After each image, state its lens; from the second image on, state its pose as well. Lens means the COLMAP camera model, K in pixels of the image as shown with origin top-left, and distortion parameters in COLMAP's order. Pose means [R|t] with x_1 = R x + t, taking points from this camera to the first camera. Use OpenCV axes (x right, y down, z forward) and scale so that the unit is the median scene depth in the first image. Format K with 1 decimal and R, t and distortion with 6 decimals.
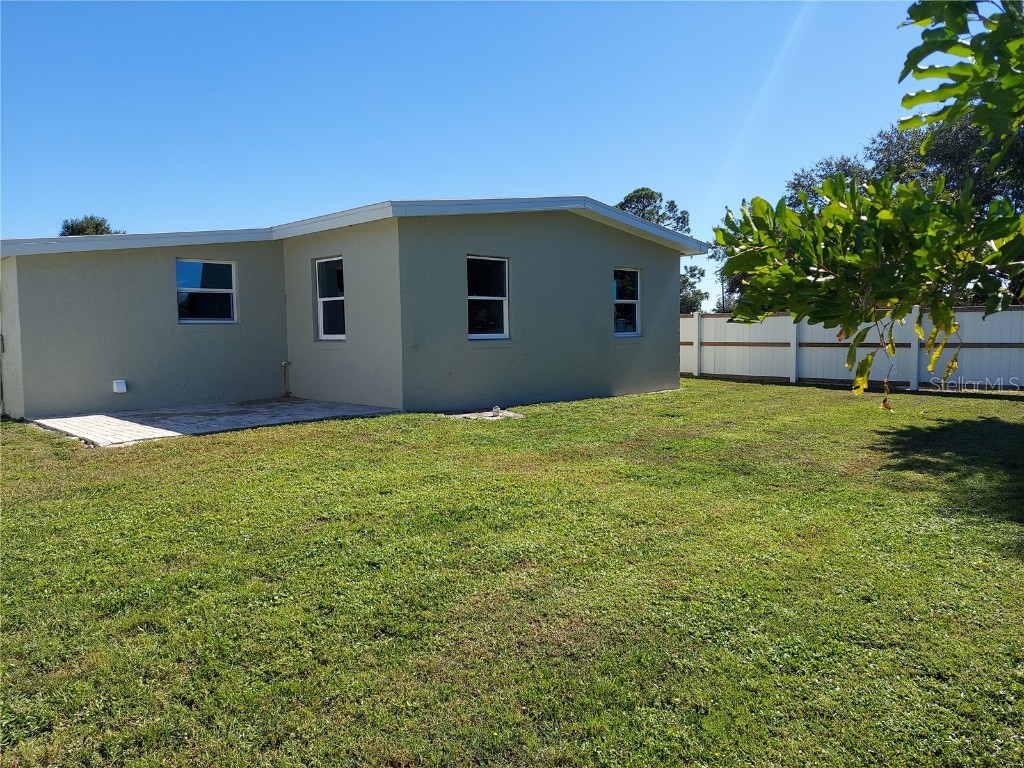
lens RADIAL K [[741.5, 0, 514.2], [0, 741.5, 375.8], [0, 0, 1]] dist [0.117281, -0.109620]
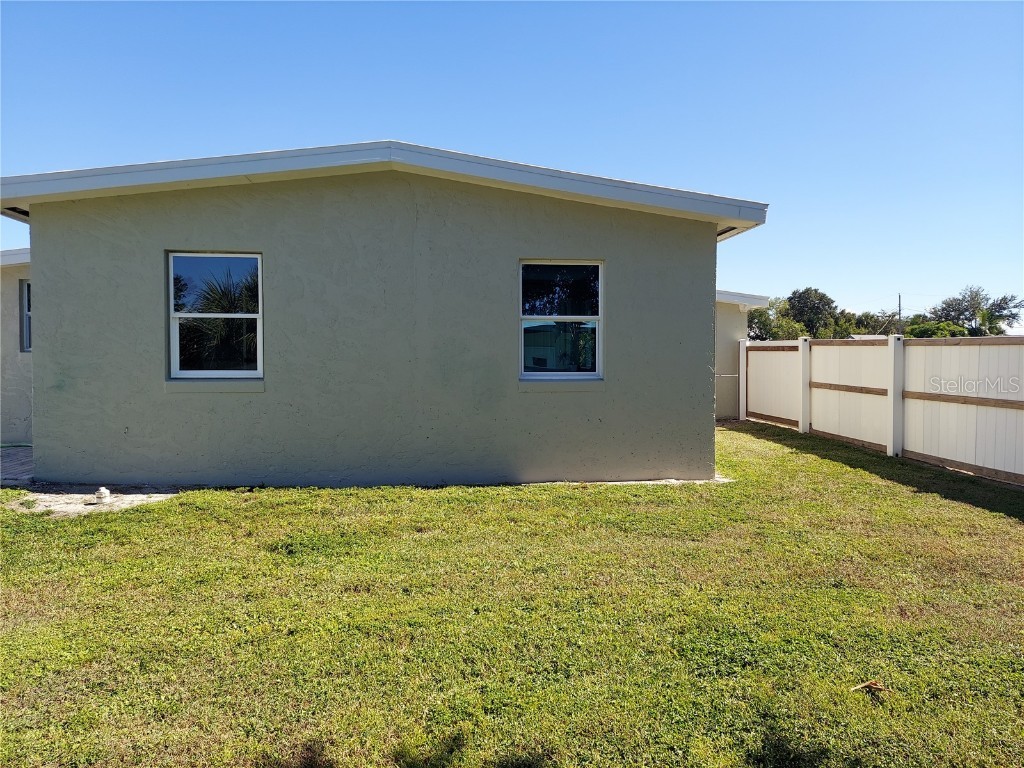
lens RADIAL K [[741.5, 0, 514.2], [0, 741.5, 375.8], [0, 0, 1]] dist [0.117281, -0.109620]
pose [[0.793222, 0.028177, -0.608280, 0.462564], [-0.048532, 0.998677, -0.017026, -0.043085], [0.606996, 0.043026, 0.793540, 0.513247]]
